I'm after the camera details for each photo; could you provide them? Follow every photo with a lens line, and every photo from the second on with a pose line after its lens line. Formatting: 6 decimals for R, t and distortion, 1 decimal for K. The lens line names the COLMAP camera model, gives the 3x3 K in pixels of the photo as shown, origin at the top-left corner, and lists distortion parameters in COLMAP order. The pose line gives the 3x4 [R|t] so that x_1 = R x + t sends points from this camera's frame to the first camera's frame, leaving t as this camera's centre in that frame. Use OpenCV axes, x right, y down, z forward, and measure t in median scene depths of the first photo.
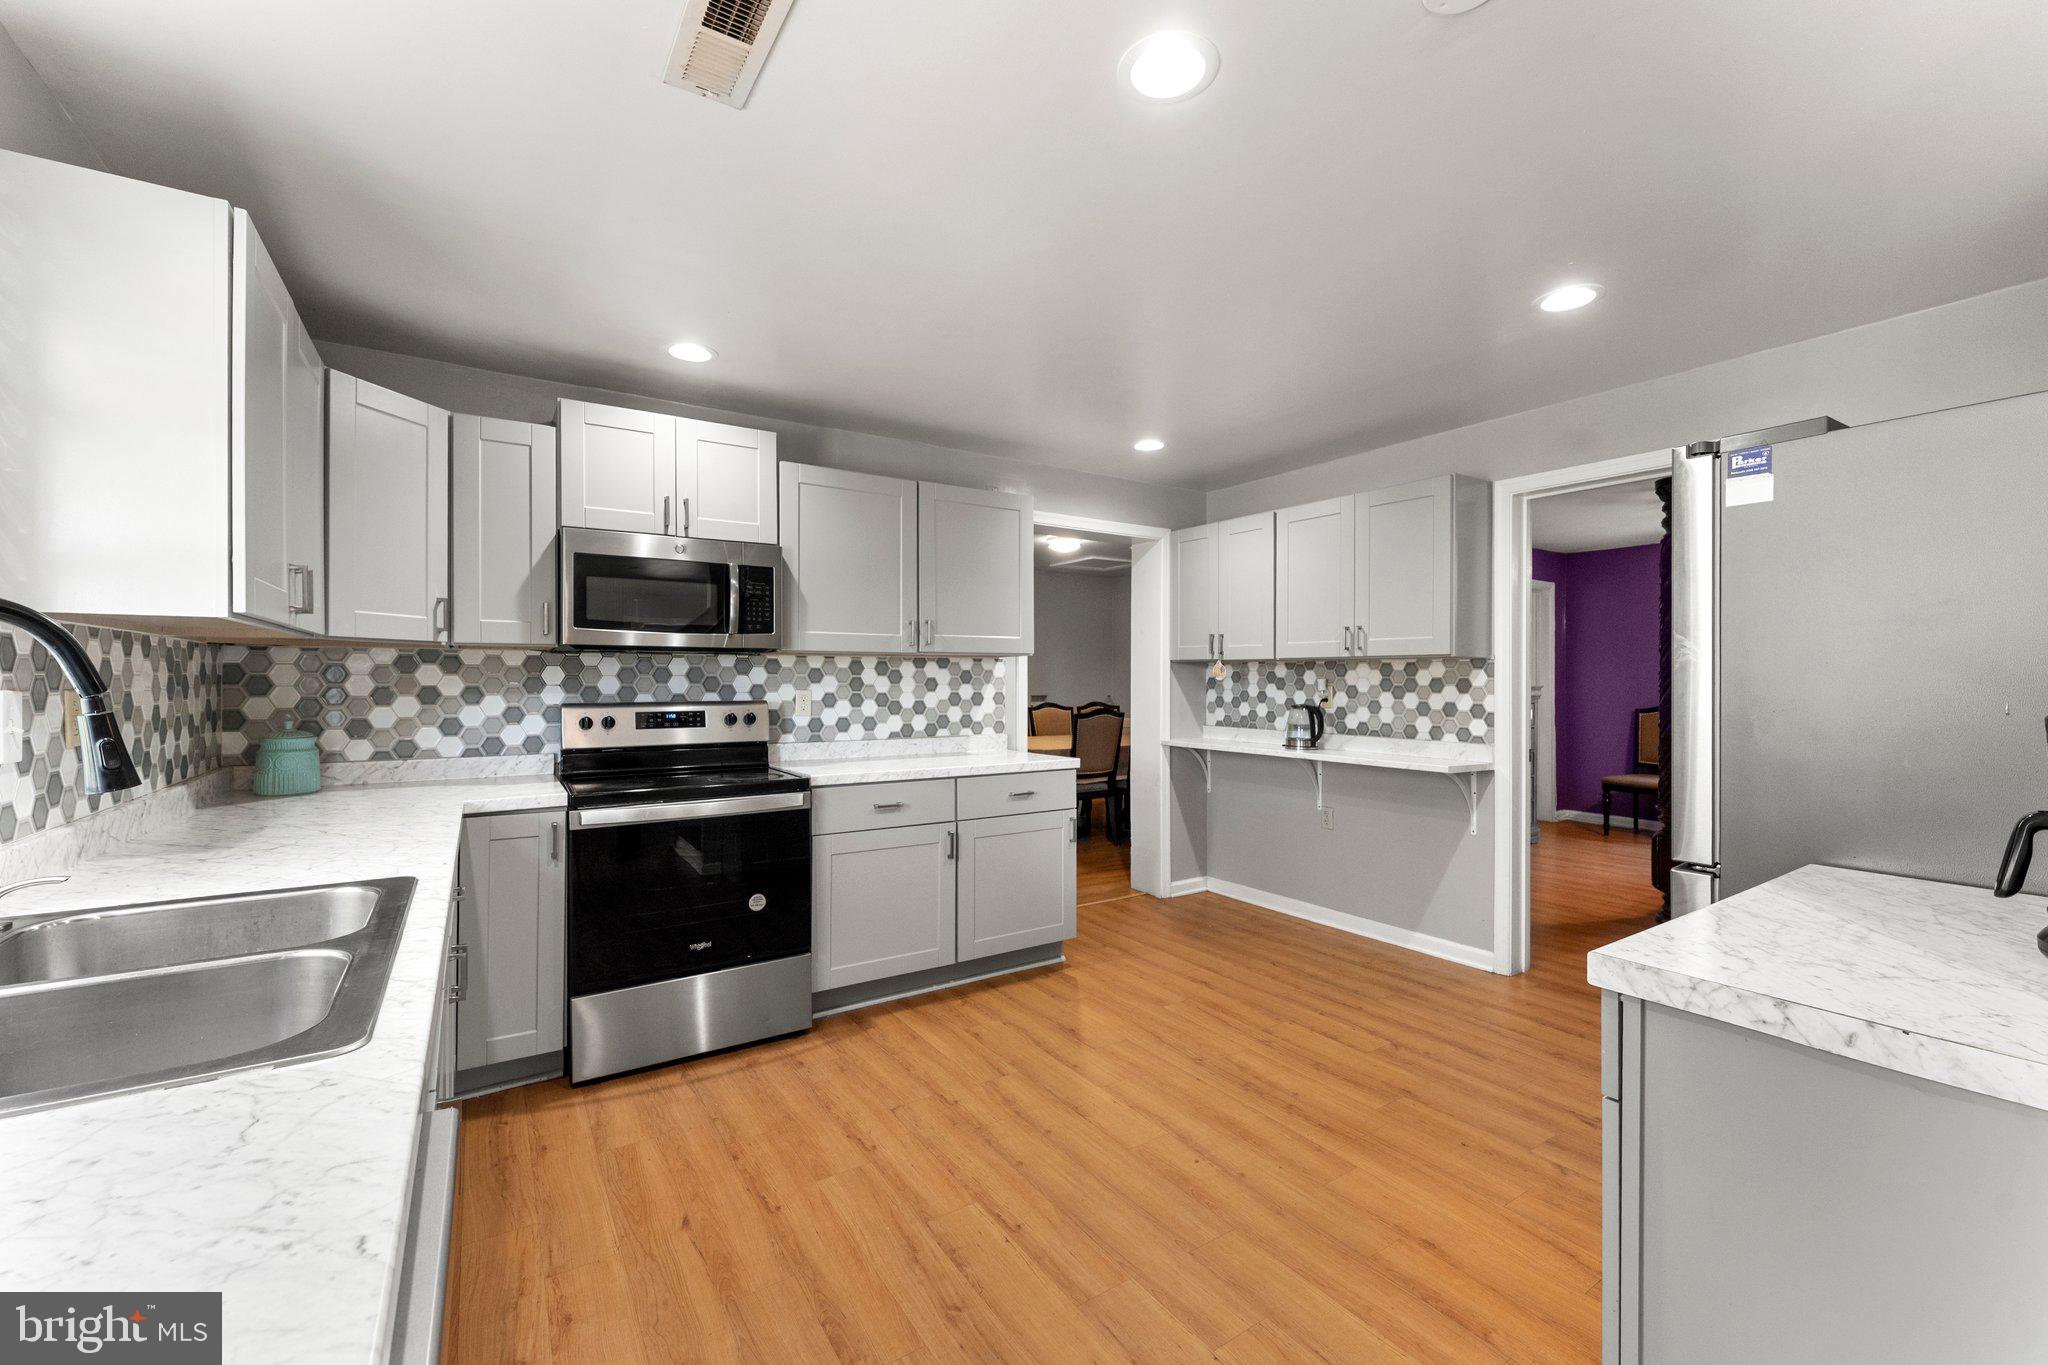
lens RADIAL K [[822.9, 0, 1020.4], [0, 822.9, 676.5], [0, 0, 1]] dist [0.000253, 0.000035]
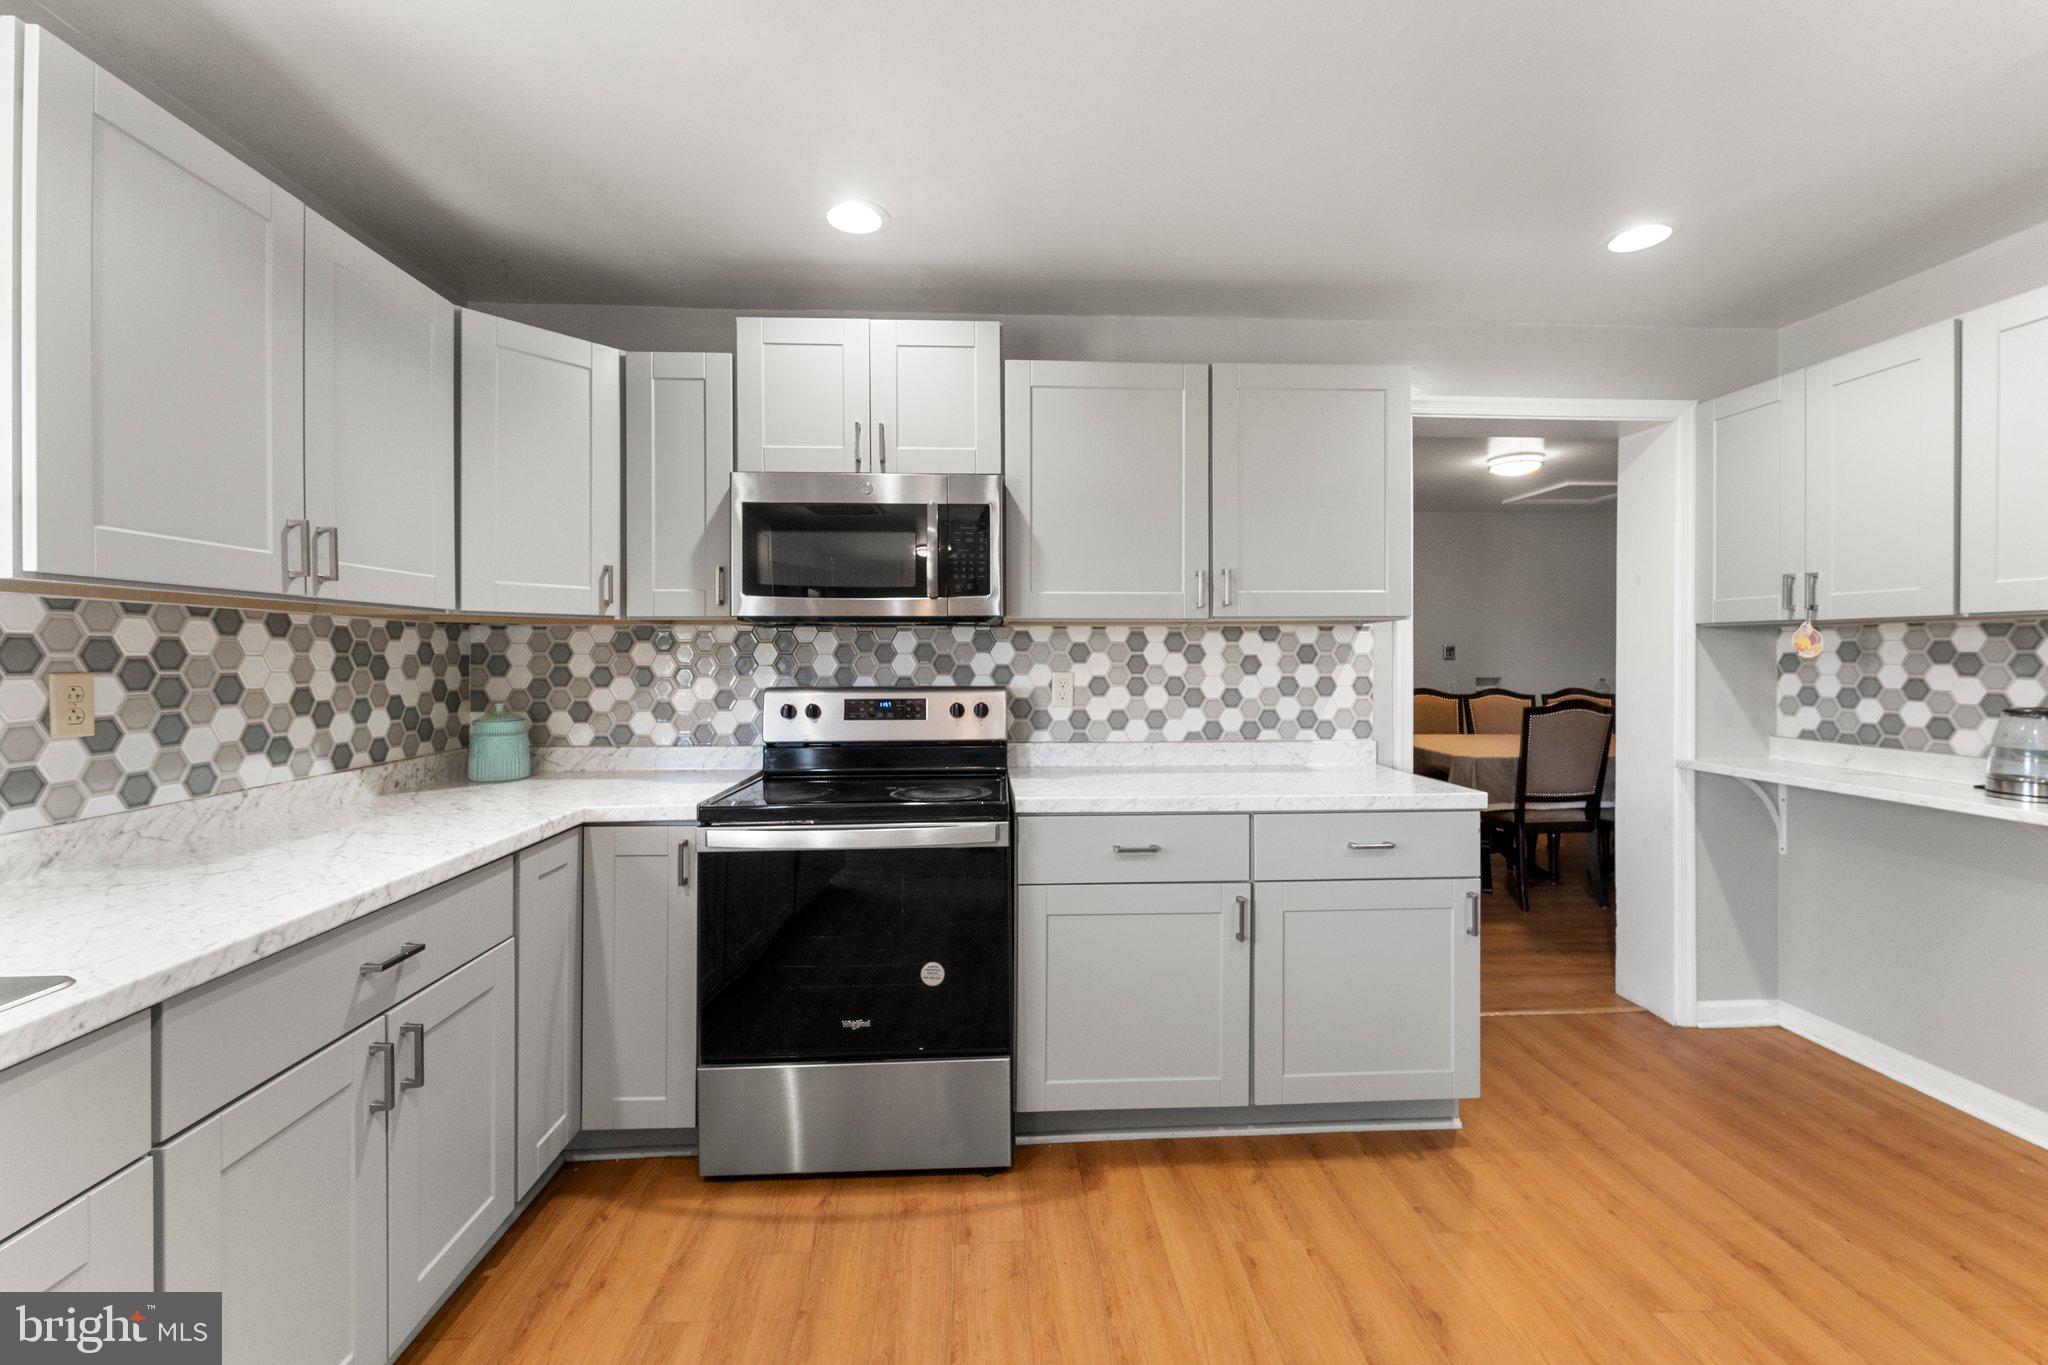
lens RADIAL K [[831.1, 0, 1025.7], [0, 831.1, 659.4], [0, 0, 1]] dist [-0.000195, 0.000278]
pose [[0.868203, -0.001084, -0.496208, 0.084579], [0.004179, 0.999978, 0.005128, 0.000849], [0.496191, -0.006526, 0.868189, 0.342405]]
